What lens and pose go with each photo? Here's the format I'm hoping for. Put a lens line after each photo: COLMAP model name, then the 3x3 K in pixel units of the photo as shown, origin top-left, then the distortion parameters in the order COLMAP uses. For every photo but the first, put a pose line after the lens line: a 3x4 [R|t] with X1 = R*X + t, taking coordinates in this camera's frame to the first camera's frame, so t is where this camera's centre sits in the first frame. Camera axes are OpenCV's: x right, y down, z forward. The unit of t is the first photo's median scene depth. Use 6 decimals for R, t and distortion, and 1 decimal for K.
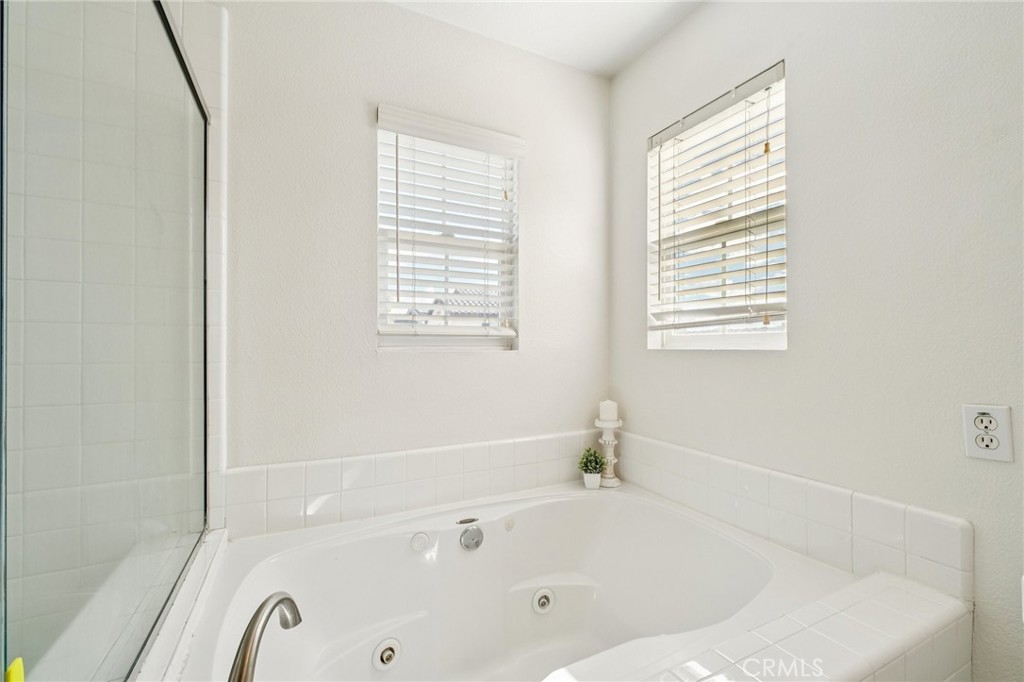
lens RADIAL K [[432.6, 0, 514.1], [0, 432.6, 344.9], [0, 0, 1]] dist [-0.001302, -0.000321]
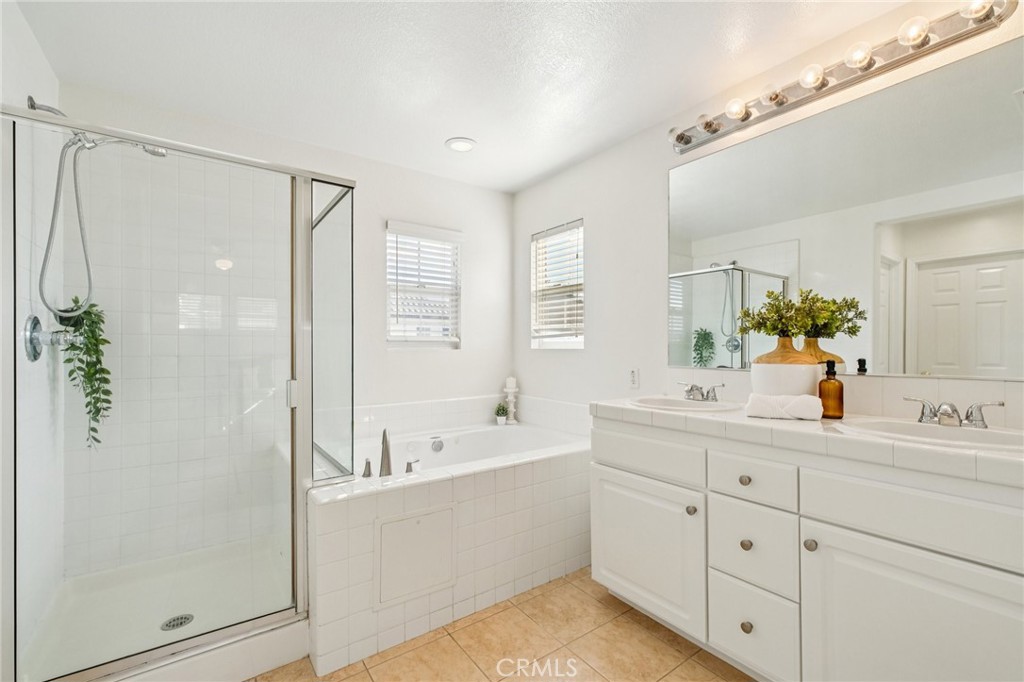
lens RADIAL K [[434.7, 0, 514.9], [0, 434.7, 344.0], [0, 0, 1]] dist [0.000355, 0.000228]
pose [[0.988219, -0.000479, 0.153045, -0.045201], [0.000924, 0.999996, -0.002833, -0.004864], [-0.153043, 0.002941, 0.988215, -0.833260]]
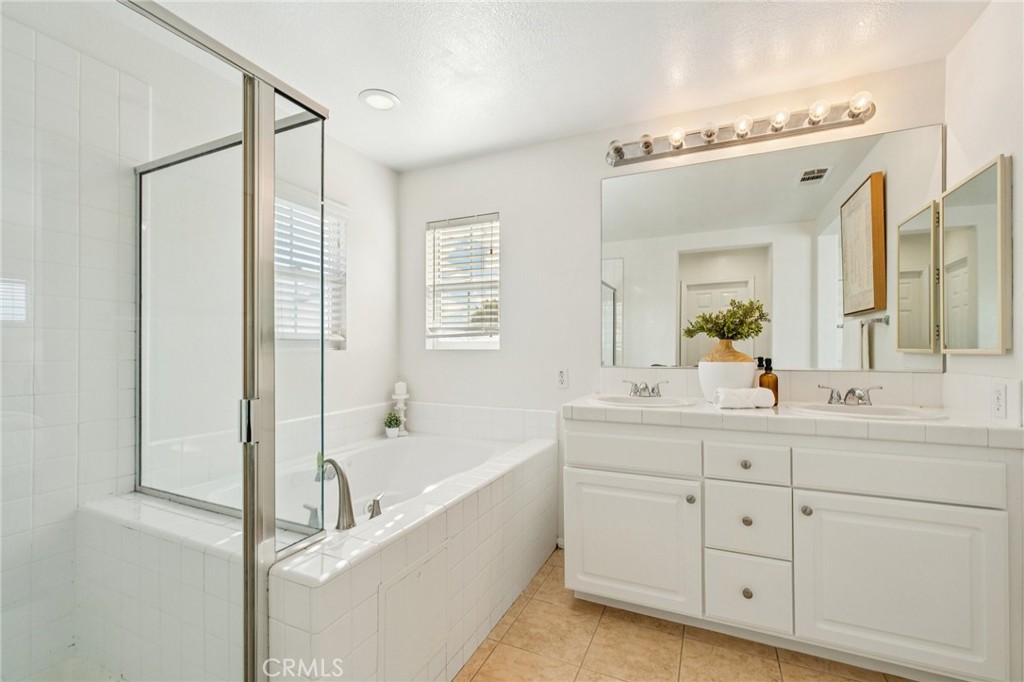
lens RADIAL K [[432.6, 0, 514.1], [0, 432.6, 344.9], [0, 0, 1]] dist [-0.001302, -0.000321]
pose [[0.788551, 0.004001, 0.614956, -0.446466], [-0.002424, 0.999991, -0.003398, -0.002008], [-0.614964, 0.001189, 0.788554, -0.519567]]
